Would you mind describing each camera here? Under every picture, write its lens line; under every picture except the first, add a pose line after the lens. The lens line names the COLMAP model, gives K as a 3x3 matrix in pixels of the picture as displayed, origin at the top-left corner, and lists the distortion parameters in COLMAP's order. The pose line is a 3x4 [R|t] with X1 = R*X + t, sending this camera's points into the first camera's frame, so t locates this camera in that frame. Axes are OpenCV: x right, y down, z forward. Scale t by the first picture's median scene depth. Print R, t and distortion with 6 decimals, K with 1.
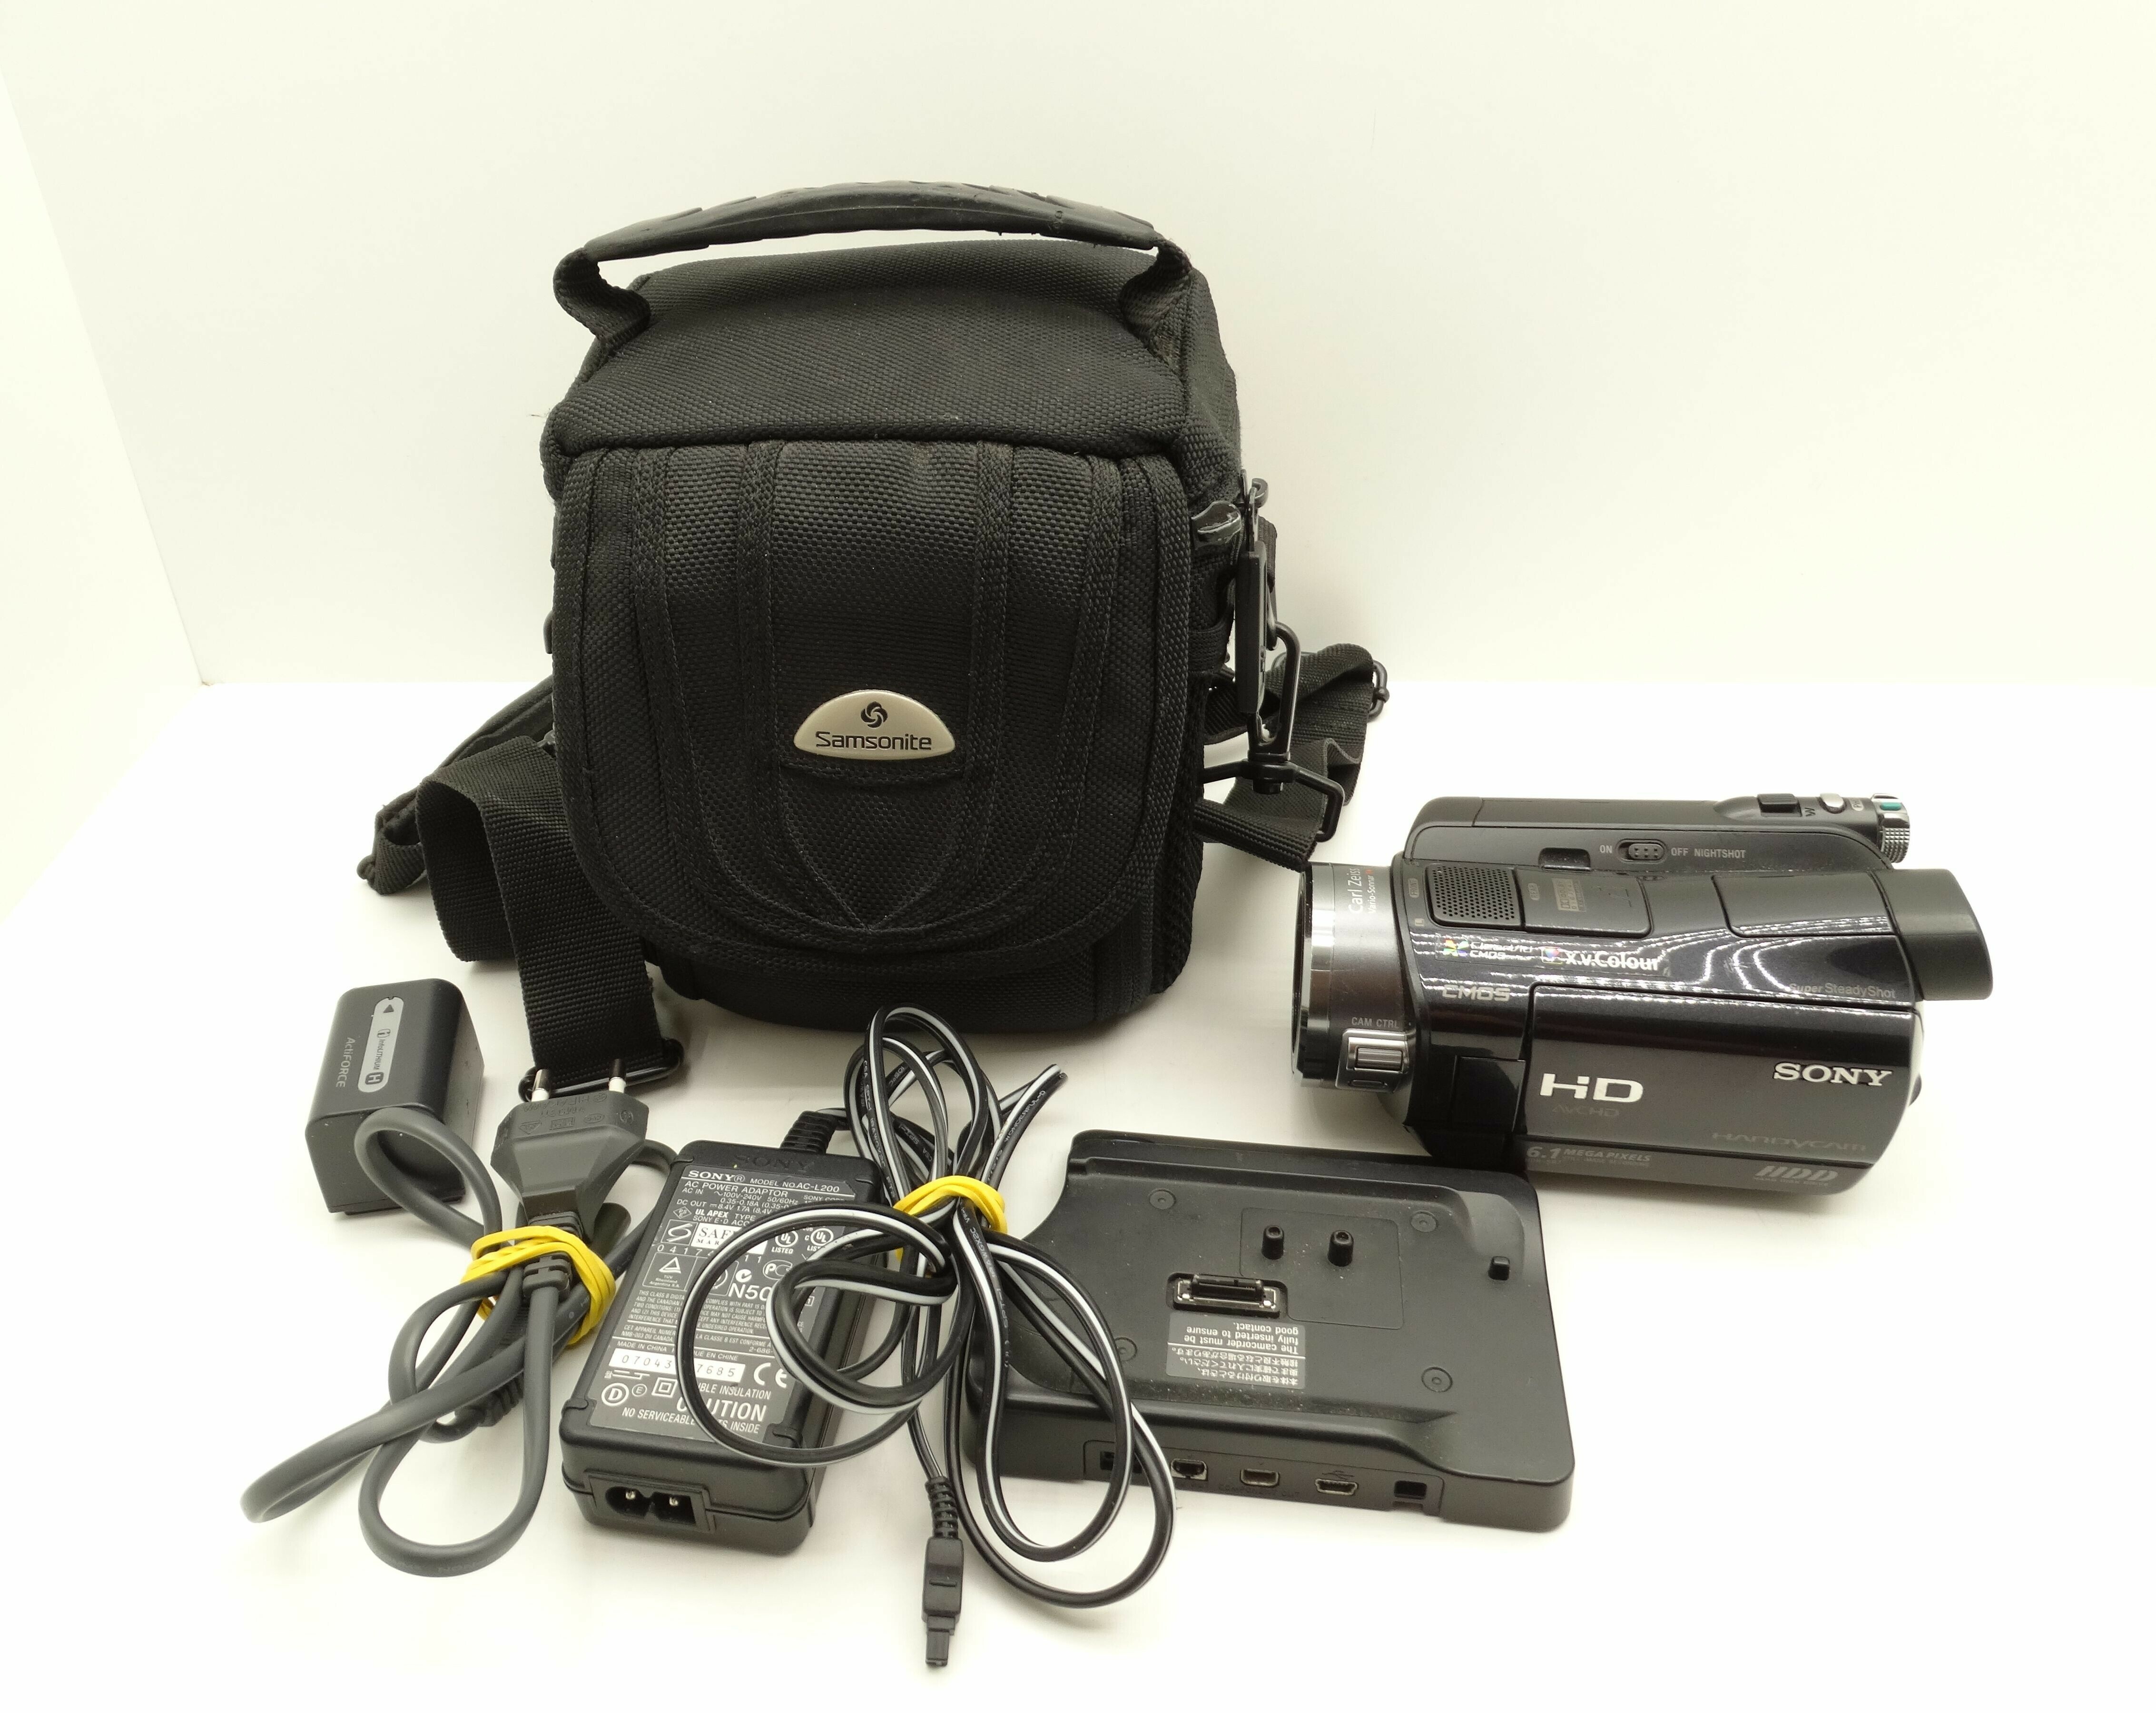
lens RADIAL K [[1985.2, 0, 1074.6], [0, 1985.2, 859.5], [0, 0, 1]] dist [0.010310, 0.000000]
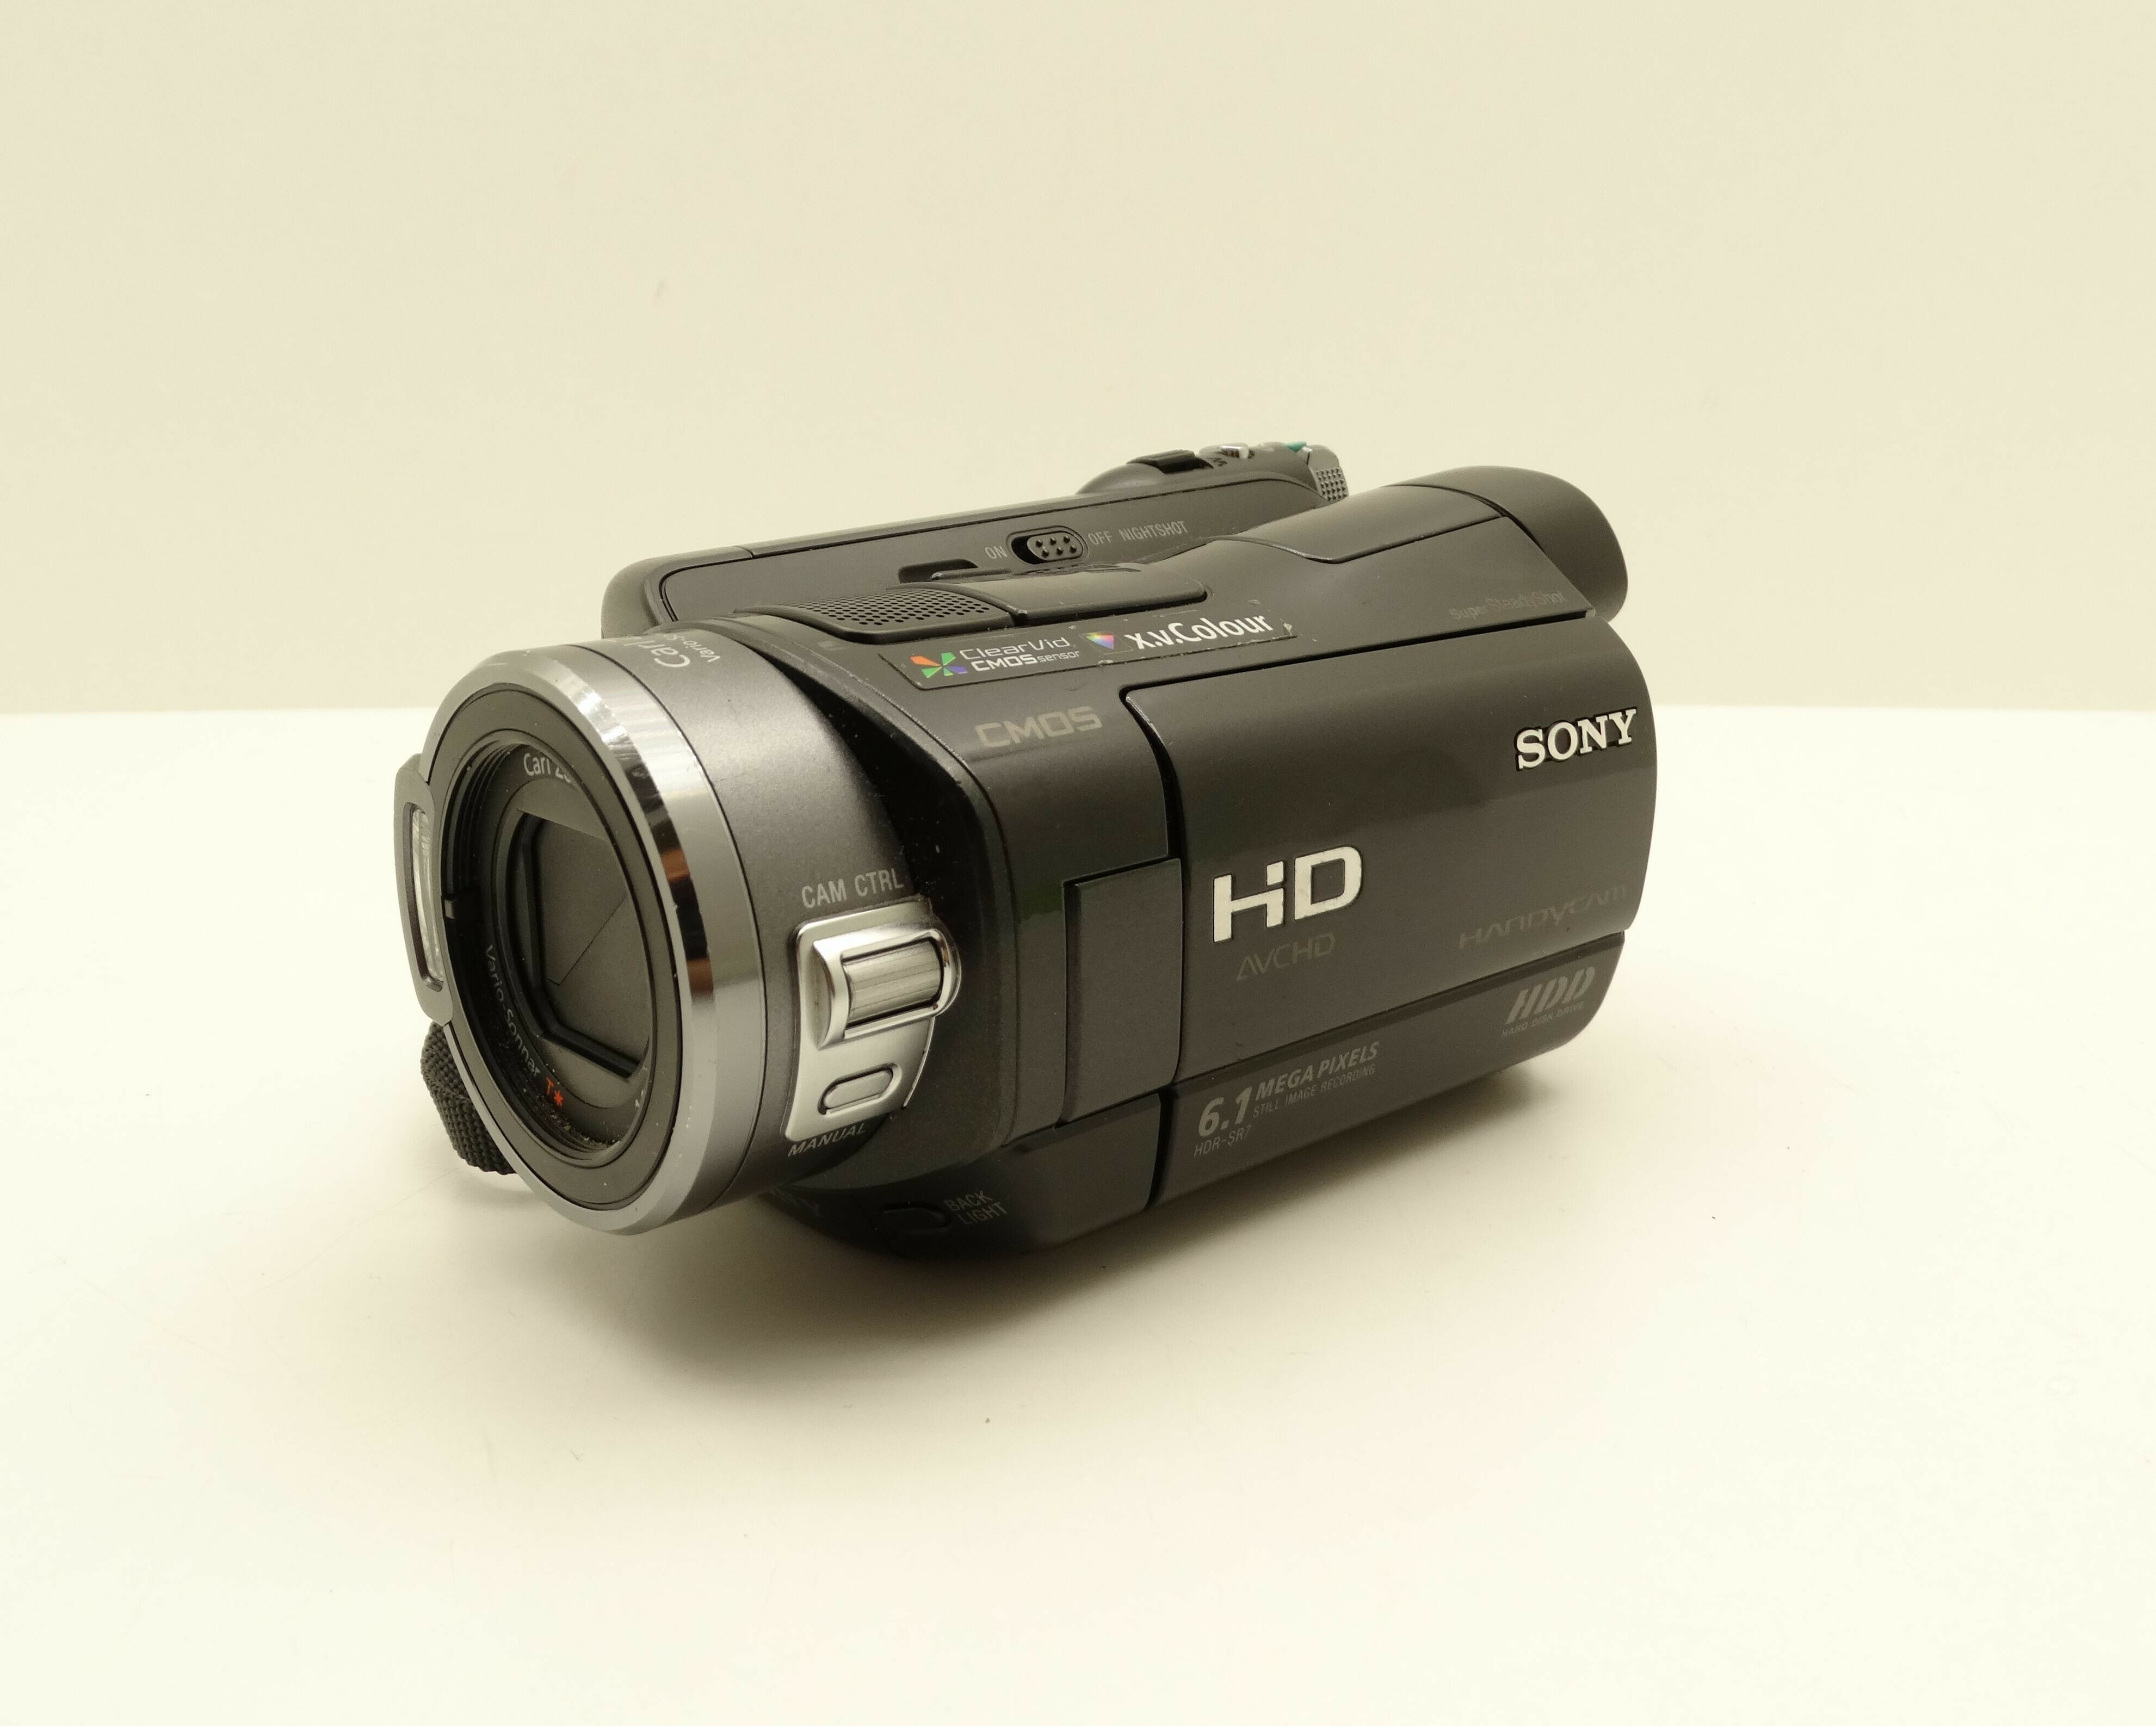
lens RADIAL K [[1984.8, 0, 1080.8], [0, 1984.8, 861.0], [0, 0, 1]] dist [0.010310, 0.000000]
pose [[0.660176, -0.189389, 0.726842, -0.099734], [0.449130, 0.875168, -0.179899, 0.169885], [-0.602038, 0.445211, 0.662825, 0.726888]]
